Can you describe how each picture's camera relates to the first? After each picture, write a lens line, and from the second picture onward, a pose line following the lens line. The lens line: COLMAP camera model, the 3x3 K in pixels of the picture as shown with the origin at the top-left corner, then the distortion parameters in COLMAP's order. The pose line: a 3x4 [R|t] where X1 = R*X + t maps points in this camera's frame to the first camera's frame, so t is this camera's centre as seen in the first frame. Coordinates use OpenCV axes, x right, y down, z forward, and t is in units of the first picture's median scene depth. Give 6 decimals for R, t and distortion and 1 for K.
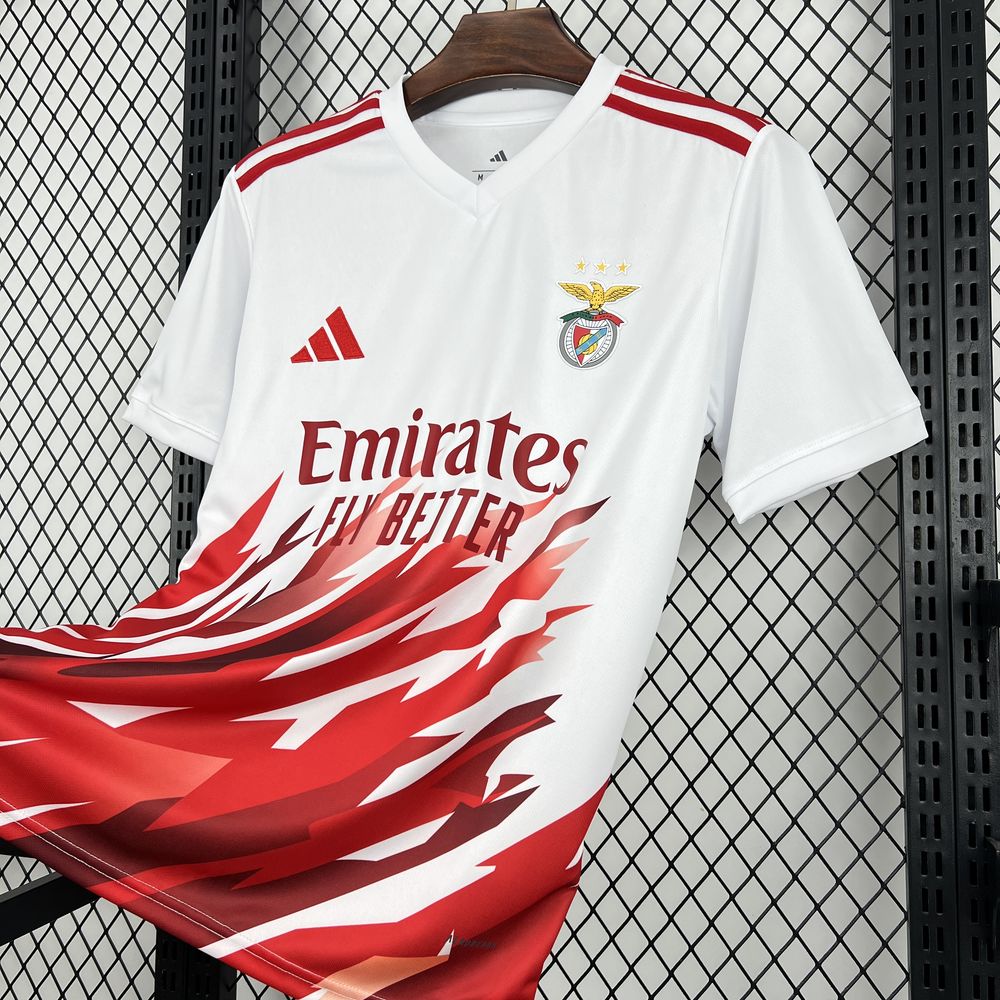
lens RADIAL K [[1003.3, 0, 500.0], [0, 1003.3, 500.0], [0, 0, 1]] dist [0.079226, -0.164280]
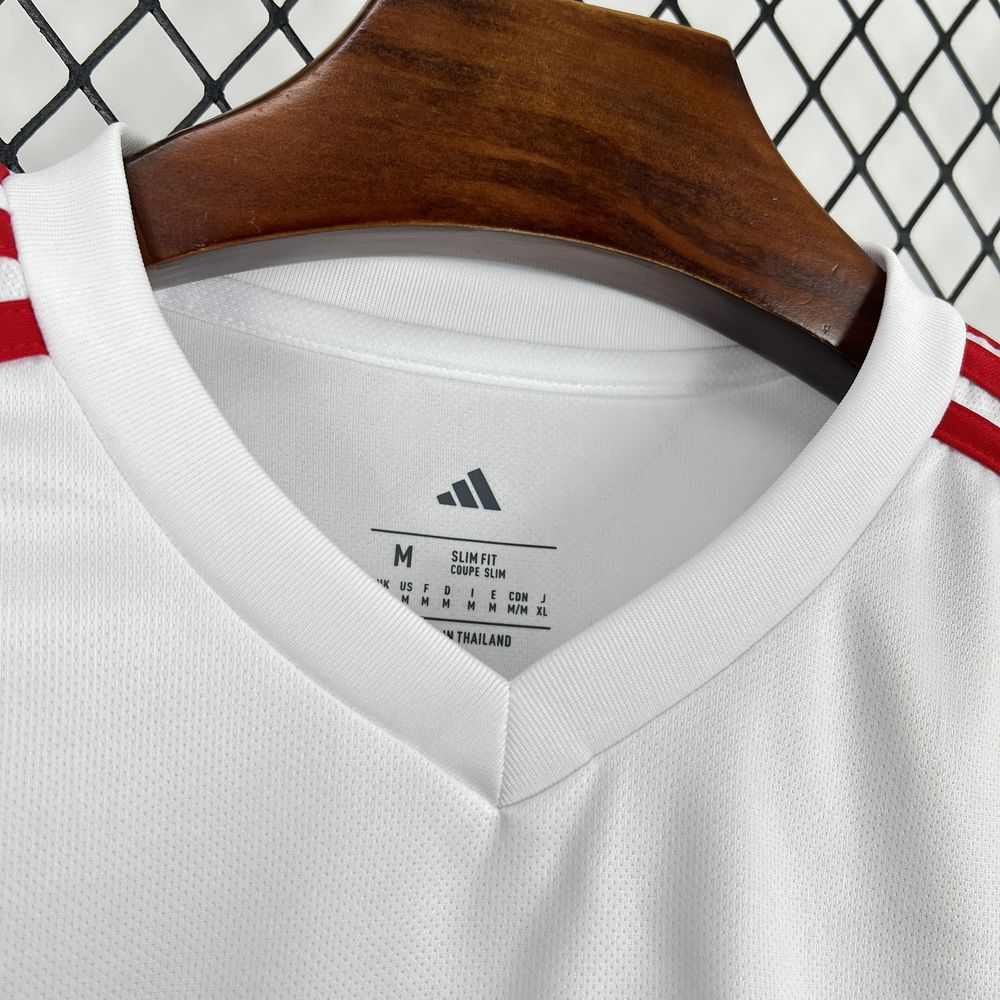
lens RADIAL K [[1003.3, 0, 500.0], [0, 1003.3, 500.0], [0, 0, 1]] dist [0.079226, -0.164280]
pose [[0.825810, 0.013473, 0.563787, -0.176676], [-0.026316, 0.999546, 0.014660, -0.388239], [-0.563334, -0.026943, 0.825790, 0.861828]]
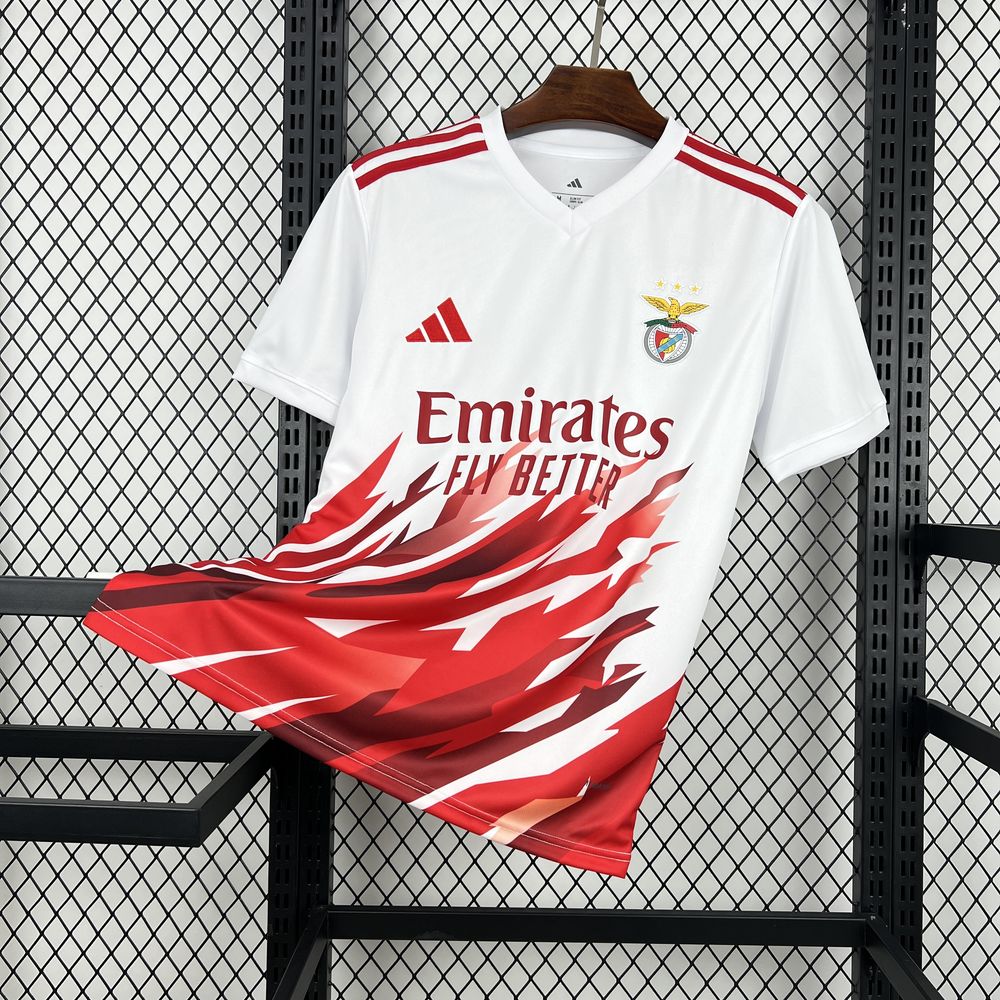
lens RADIAL K [[1000.7, 0, 499.0], [0, 1000.7, 506.6], [0, 0, 1]] dist [0.185901, -0.662065]
pose [[0.961135, 0.008441, 0.275951, -0.490707], [-0.028298, 0.997280, 0.068059, -0.027336], [-0.274626, -0.073223, 0.958759, -0.228743]]
